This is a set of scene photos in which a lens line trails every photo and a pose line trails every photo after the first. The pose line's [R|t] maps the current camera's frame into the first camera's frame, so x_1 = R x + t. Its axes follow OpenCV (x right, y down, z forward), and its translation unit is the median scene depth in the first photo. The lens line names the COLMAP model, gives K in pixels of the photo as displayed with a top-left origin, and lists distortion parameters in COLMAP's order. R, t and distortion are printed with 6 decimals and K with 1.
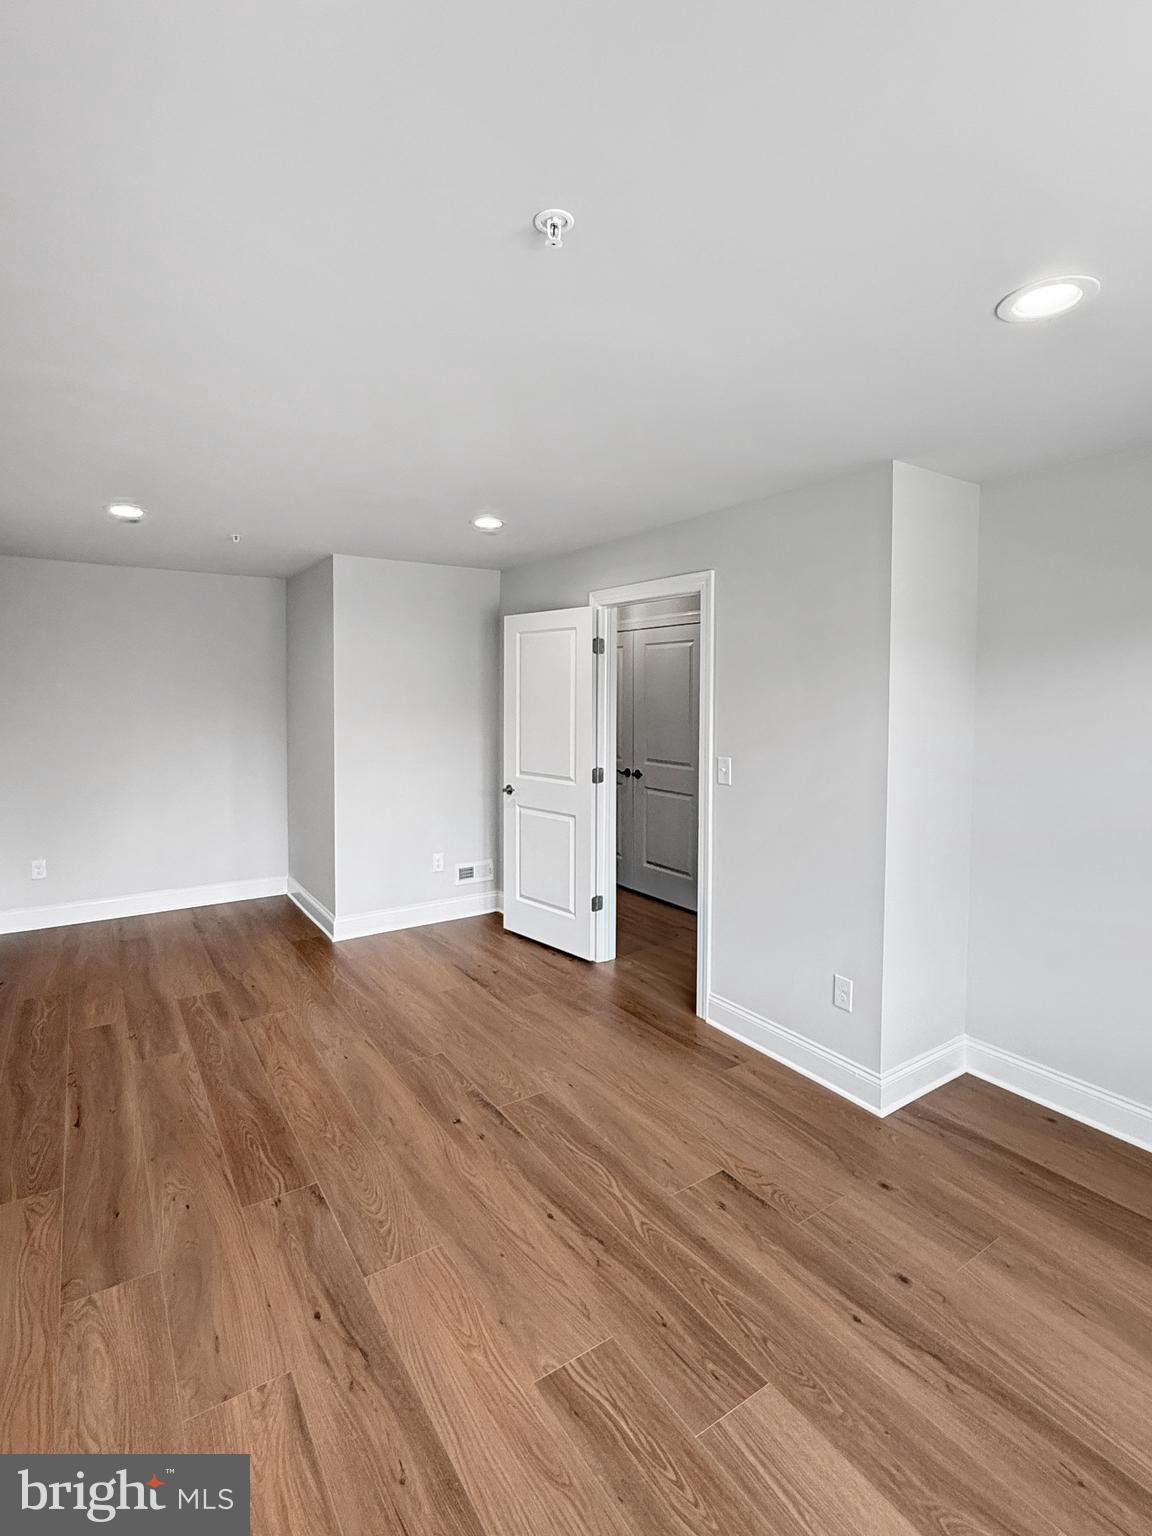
lens RADIAL K [[750.8, 0, 576.0], [0, 750.8, 768.0], [0, 0, 1]] dist [-0.005314, 0.000923]
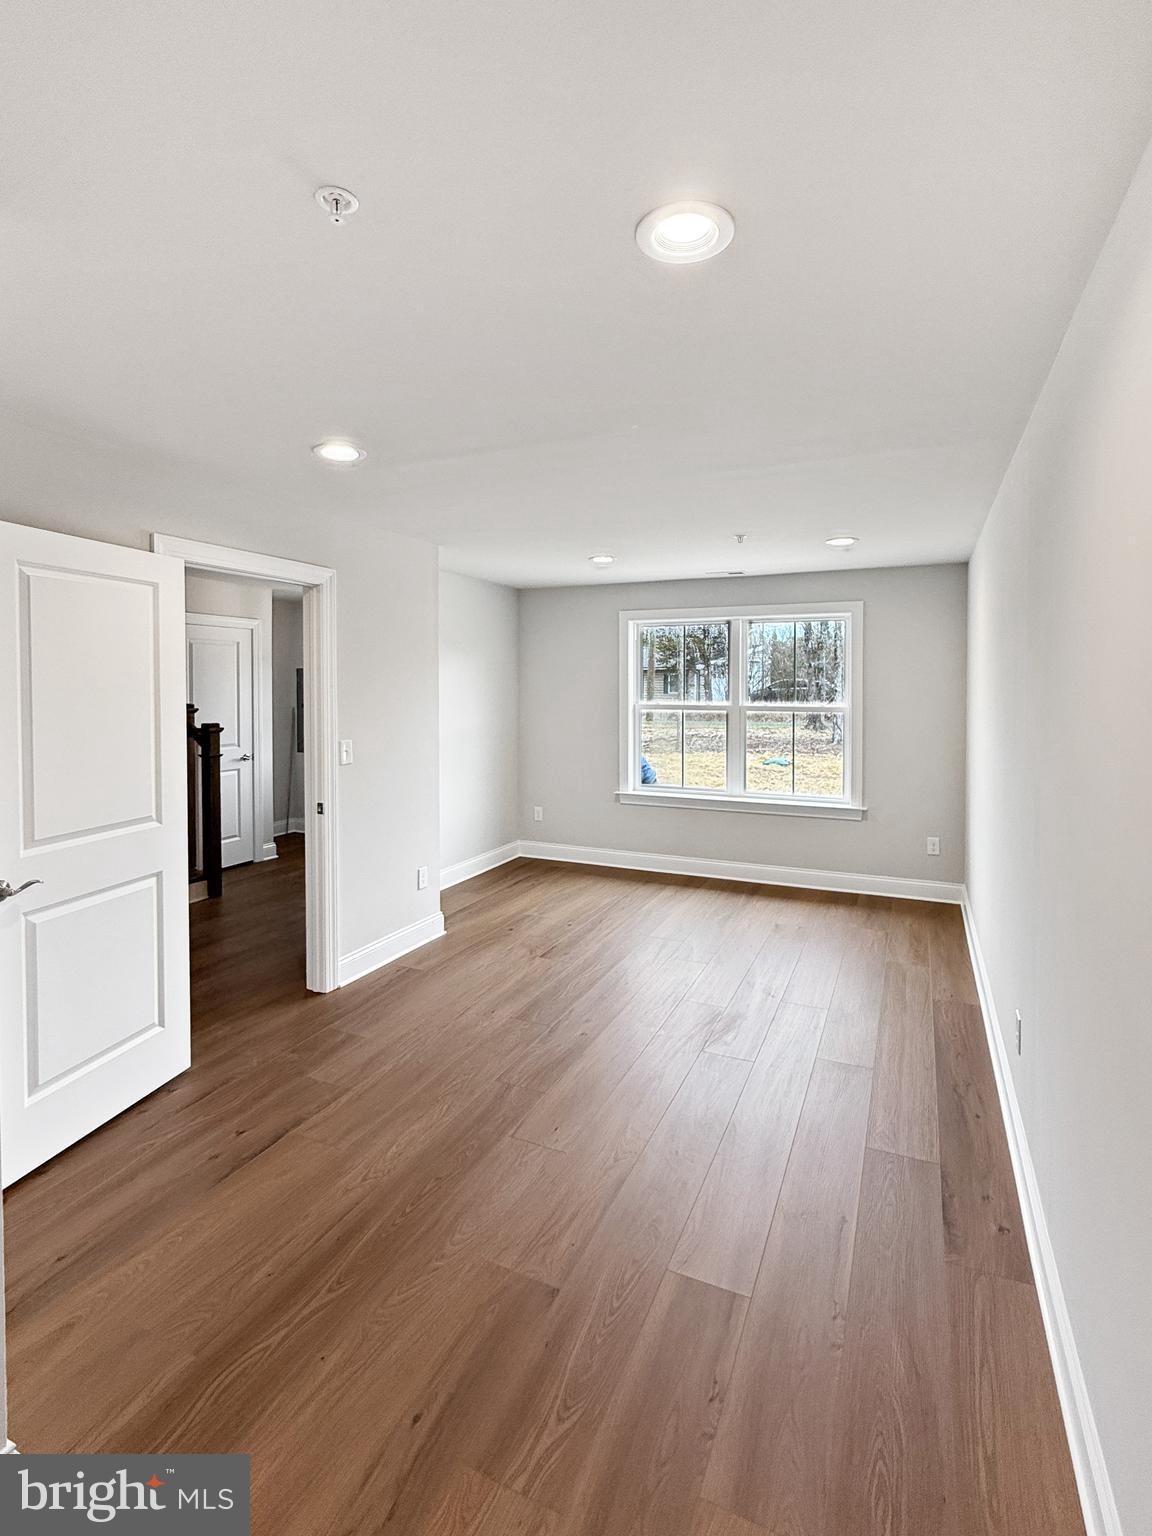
lens RADIAL K [[750.8, 0, 576.0], [0, 750.8, 768.0], [0, 0, 1]] dist [-0.005314, 0.000923]
pose [[-0.537333, -0.099782, 0.837447, -0.885387], [0.082244, 0.982044, 0.169780, -0.128171], [-0.839351, 0.160103, -0.519478, 1.229703]]
